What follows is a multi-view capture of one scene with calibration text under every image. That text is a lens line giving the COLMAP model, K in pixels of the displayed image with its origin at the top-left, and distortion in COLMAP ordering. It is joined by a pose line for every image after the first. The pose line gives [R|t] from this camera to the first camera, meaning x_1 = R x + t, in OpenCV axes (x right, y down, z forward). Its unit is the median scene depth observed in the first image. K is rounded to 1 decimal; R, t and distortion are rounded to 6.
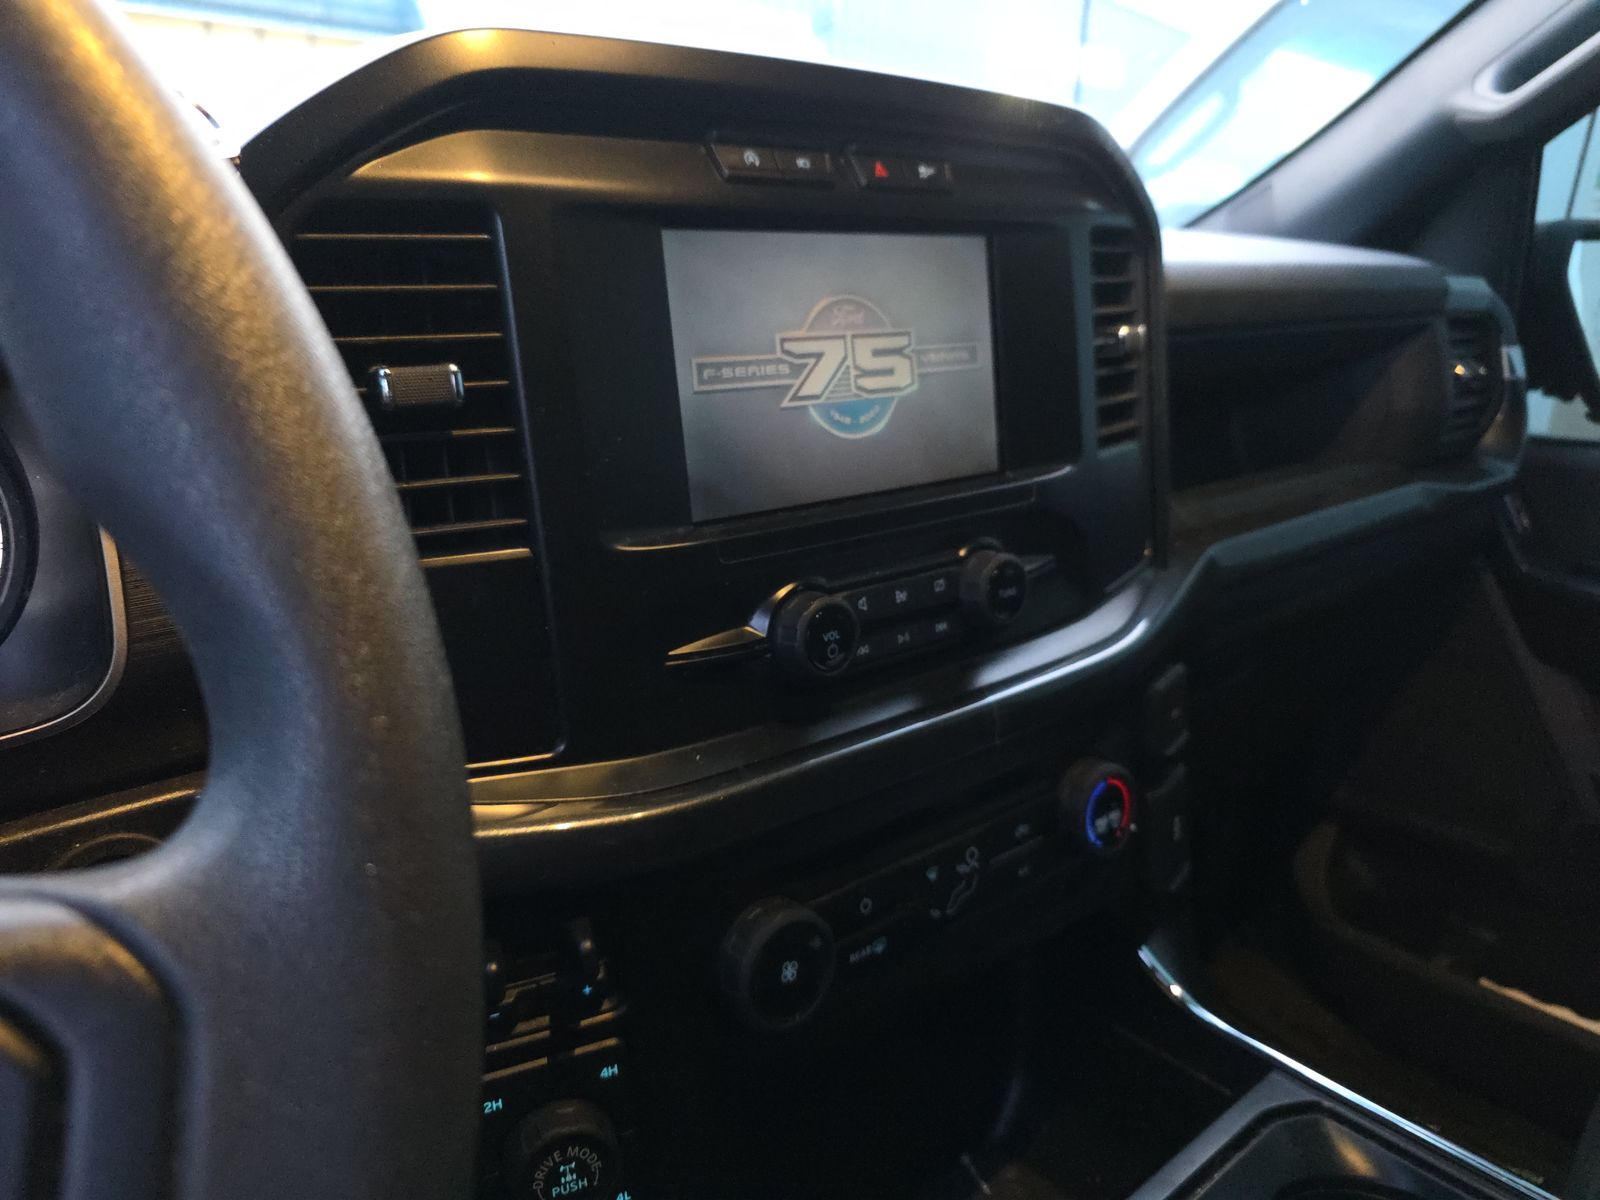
lens RADIAL K [[1055.7, 0, 800.0], [0, 1055.7, 600.0], [0, 0, 1]] dist [0.007459, -0.001415]
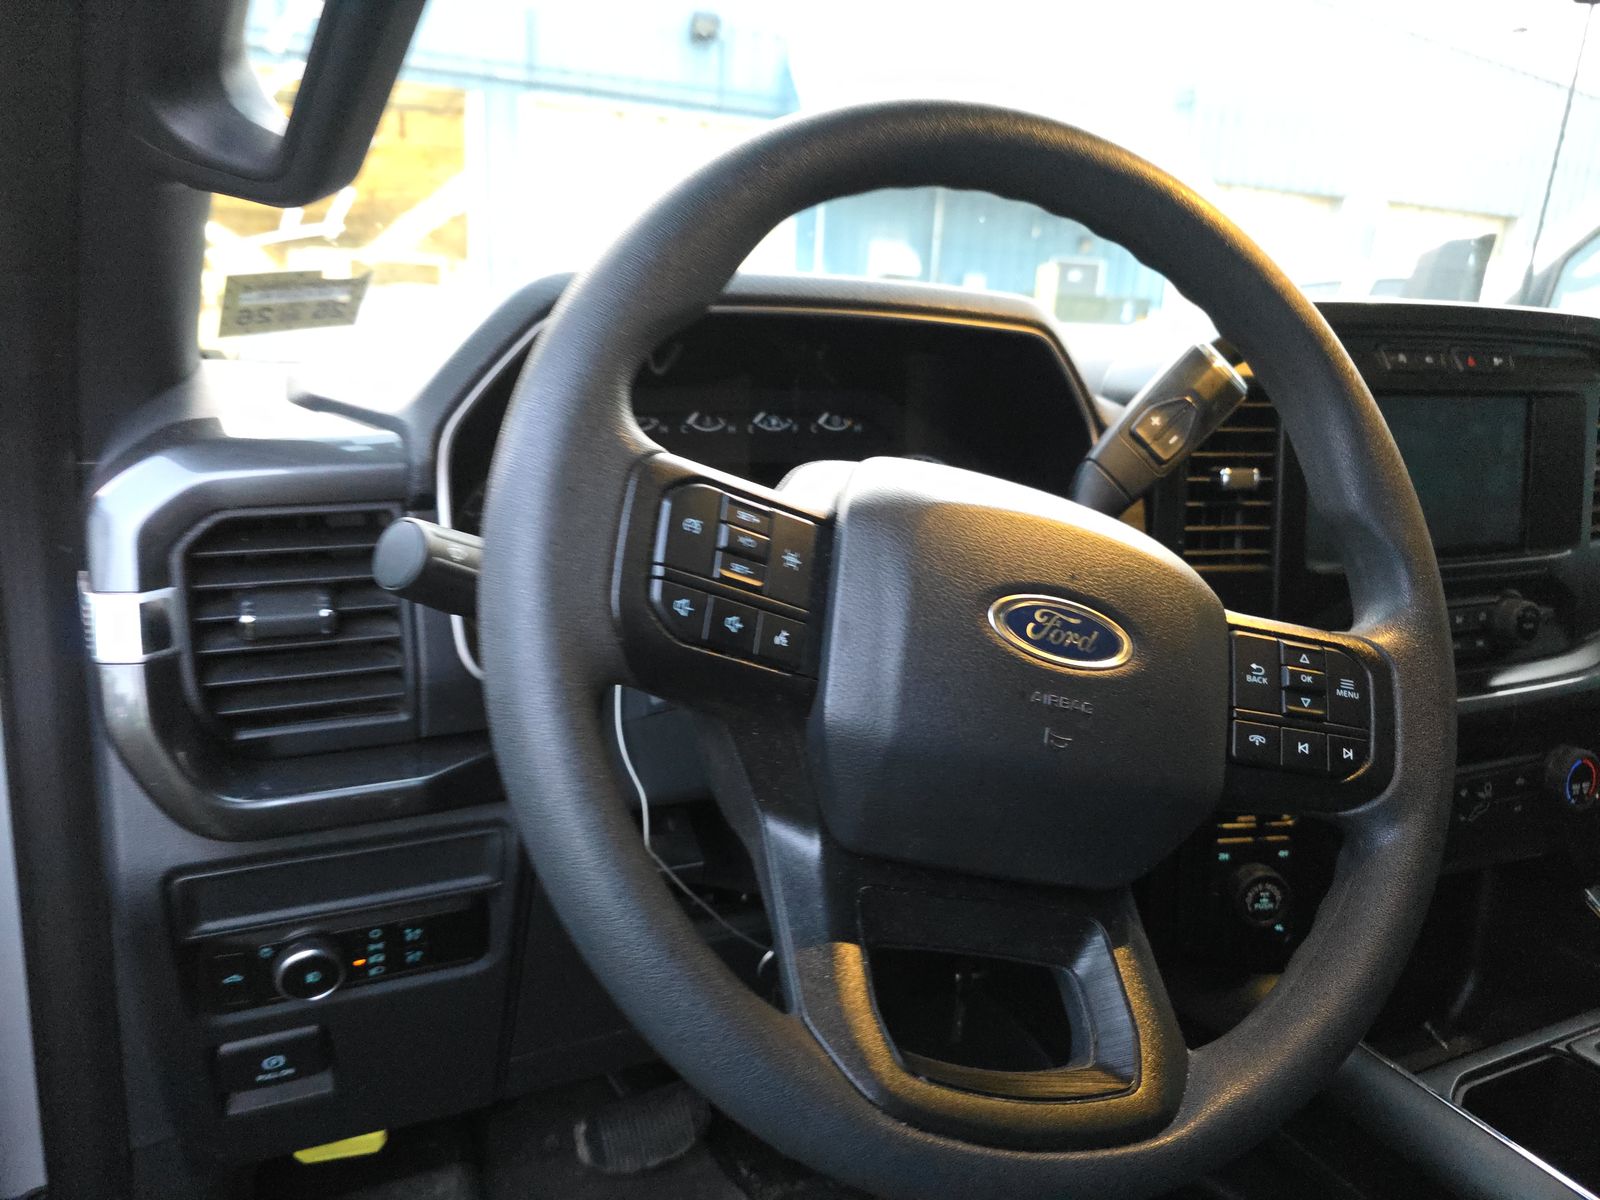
lens RADIAL K [[1059.4, 0, 799.4], [0, 1059.4, 613.2], [0, 0, 1]] dist [0.001767, -0.004766]
pose [[0.959686, 0.103196, -0.261445, -0.385280], [-0.114262, 0.993072, -0.027442, 0.125353], [0.256802, 0.056209, 0.964828, -0.710898]]
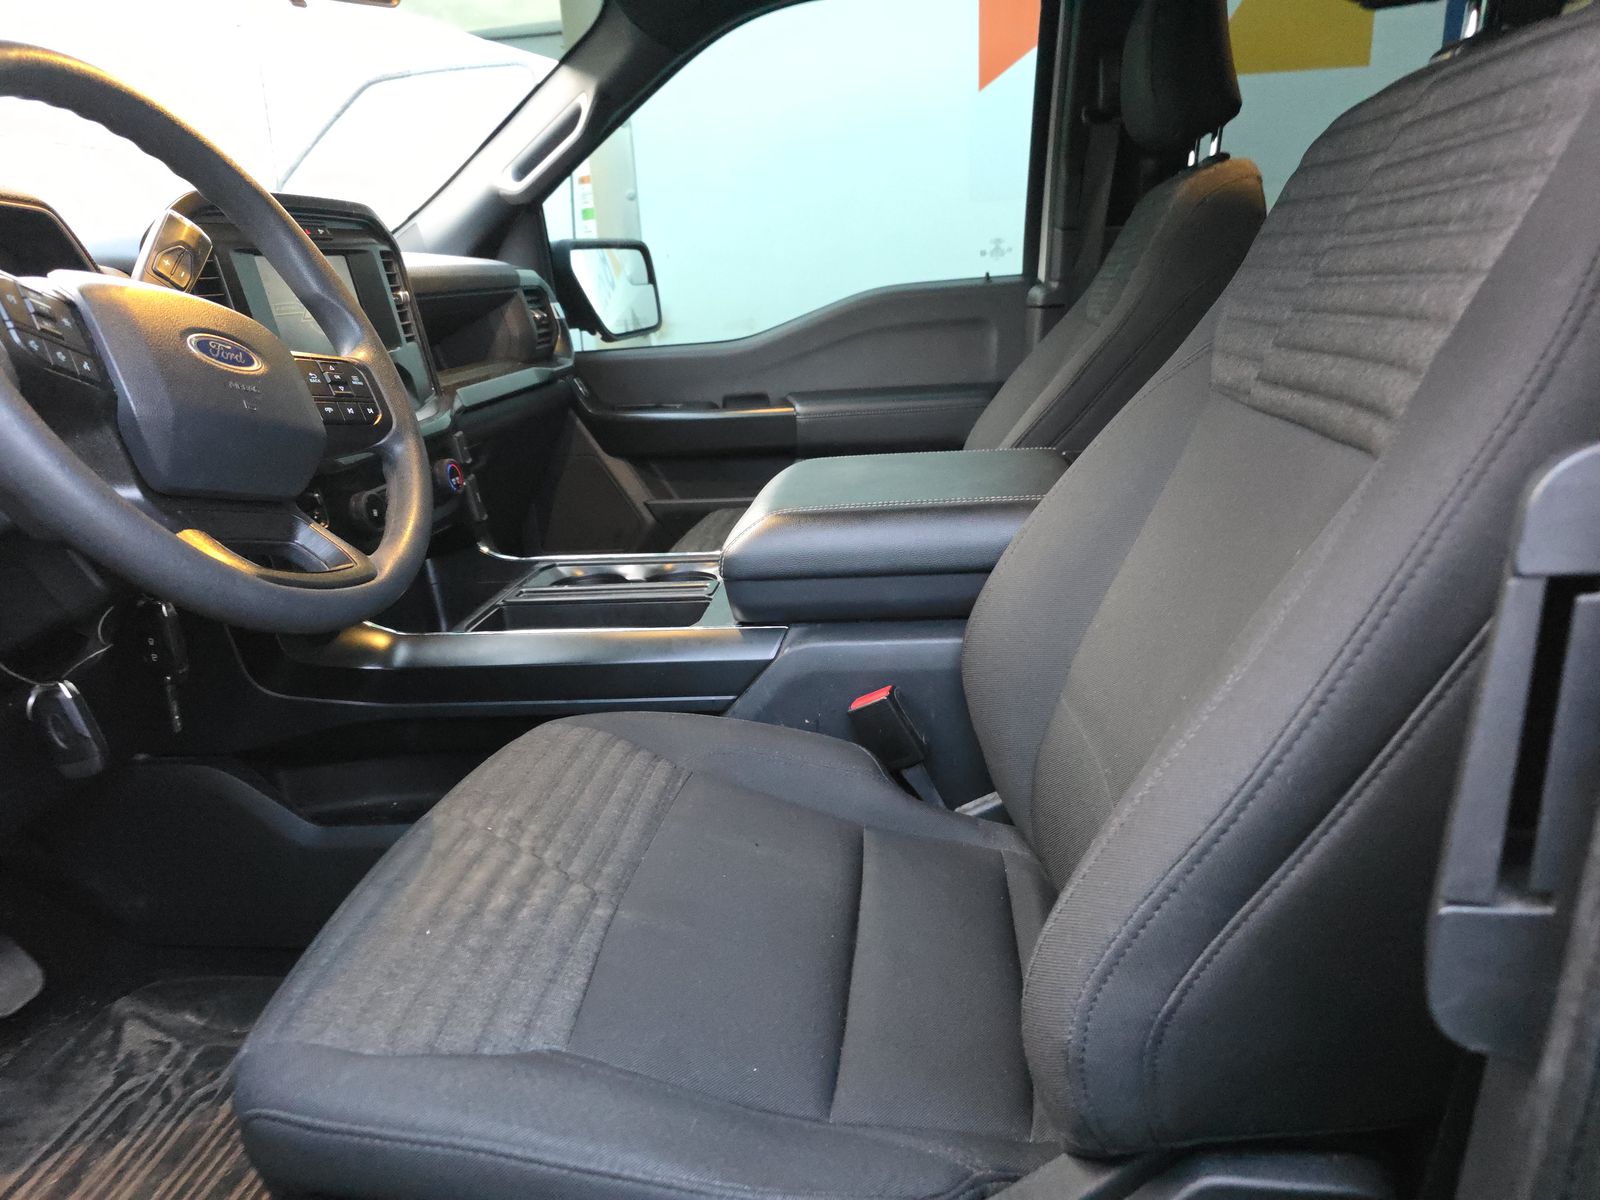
lens RADIAL K [[1059.4, 0, 799.4], [0, 1059.4, 613.2], [0, 0, 1]] dist [0.001767, -0.004766]
pose [[0.716742, -0.249933, 0.651010, -0.820180], [0.249967, 0.963608, 0.094739, 0.457248], [-0.650997, 0.094827, 0.753134, -1.378917]]
